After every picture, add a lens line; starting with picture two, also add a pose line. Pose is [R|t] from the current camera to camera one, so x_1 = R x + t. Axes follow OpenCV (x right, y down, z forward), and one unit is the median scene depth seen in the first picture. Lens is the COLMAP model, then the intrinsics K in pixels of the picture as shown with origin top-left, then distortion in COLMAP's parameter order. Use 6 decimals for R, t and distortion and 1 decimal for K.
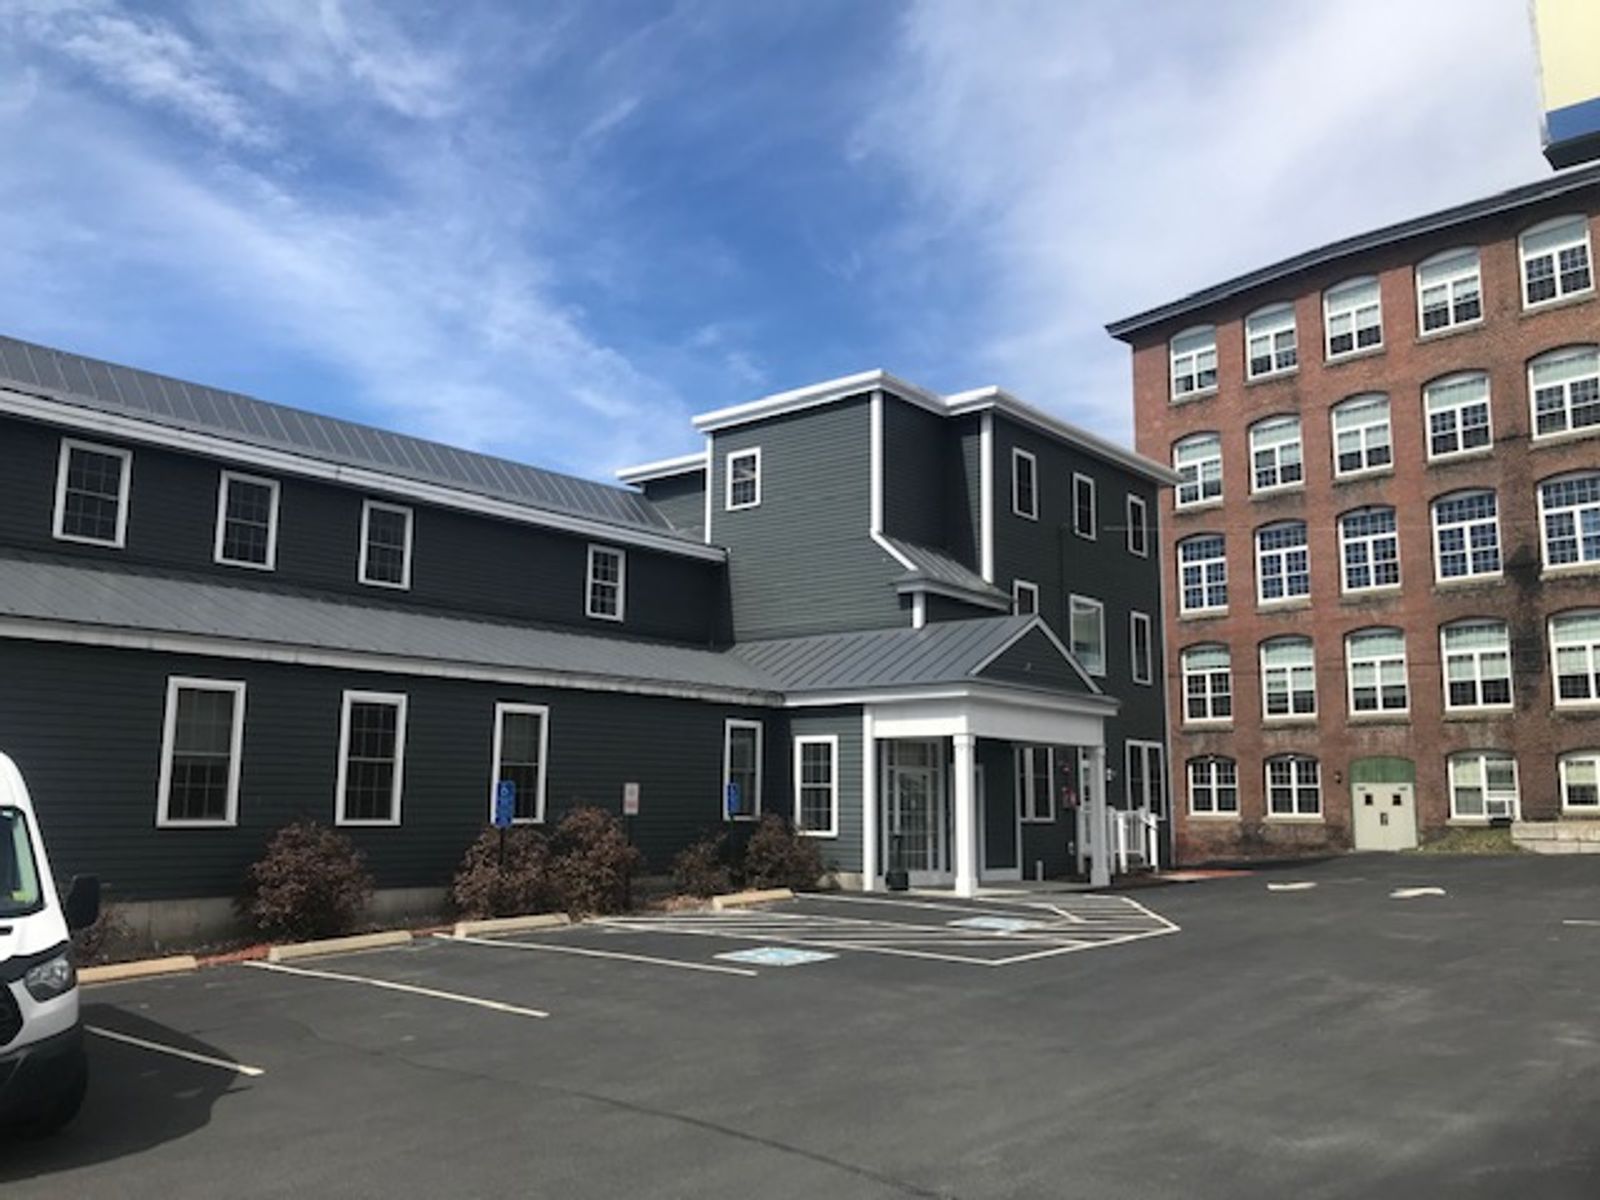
lens RADIAL K [[1301.4, 0, 790.3], [0, 1301.4, 586.2], [0, 0, 1]] dist [0.048443, -0.047442]
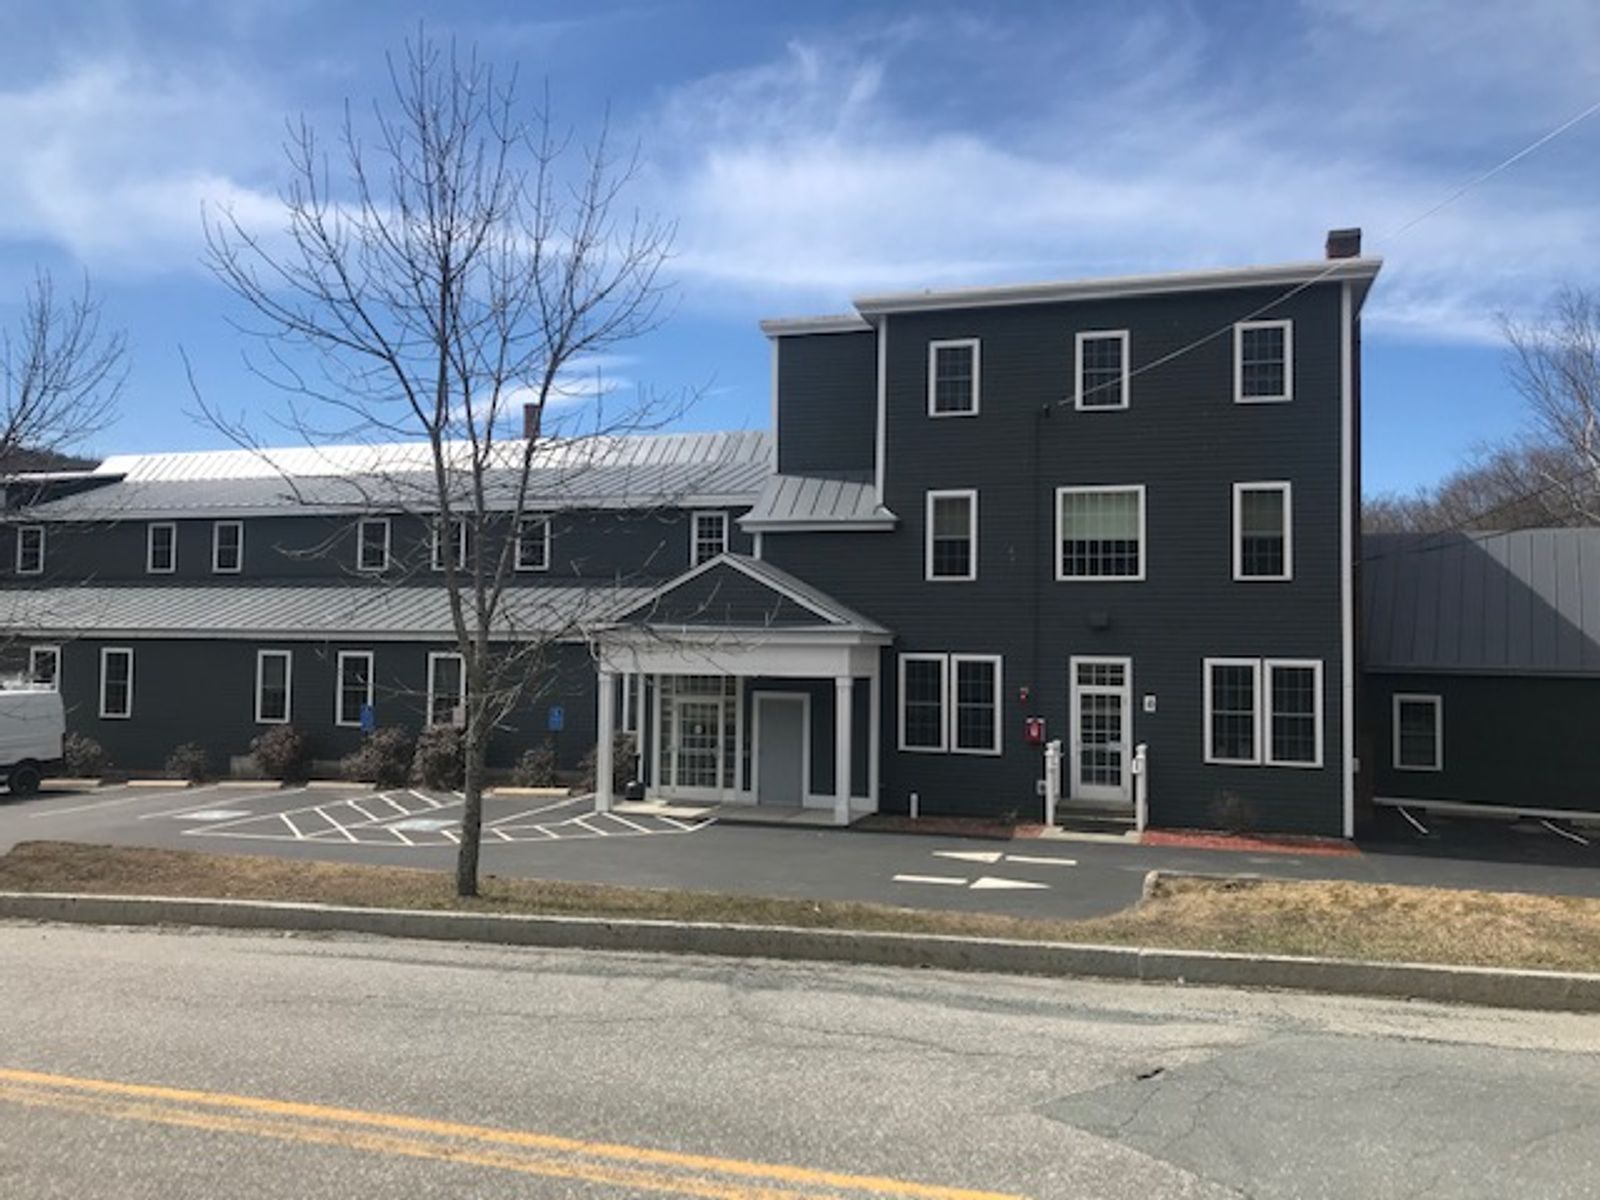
lens RADIAL K [[1301.4, 0, 790.8], [0, 1301.4, 589.9], [0, 0, 1]] dist [0.048443, -0.047442]
pose [[0.367839, -0.041866, -0.928947, 0.855313], [0.141631, 0.989853, 0.011471, 0.034630], [0.919040, -0.135788, 0.370036, 0.492230]]
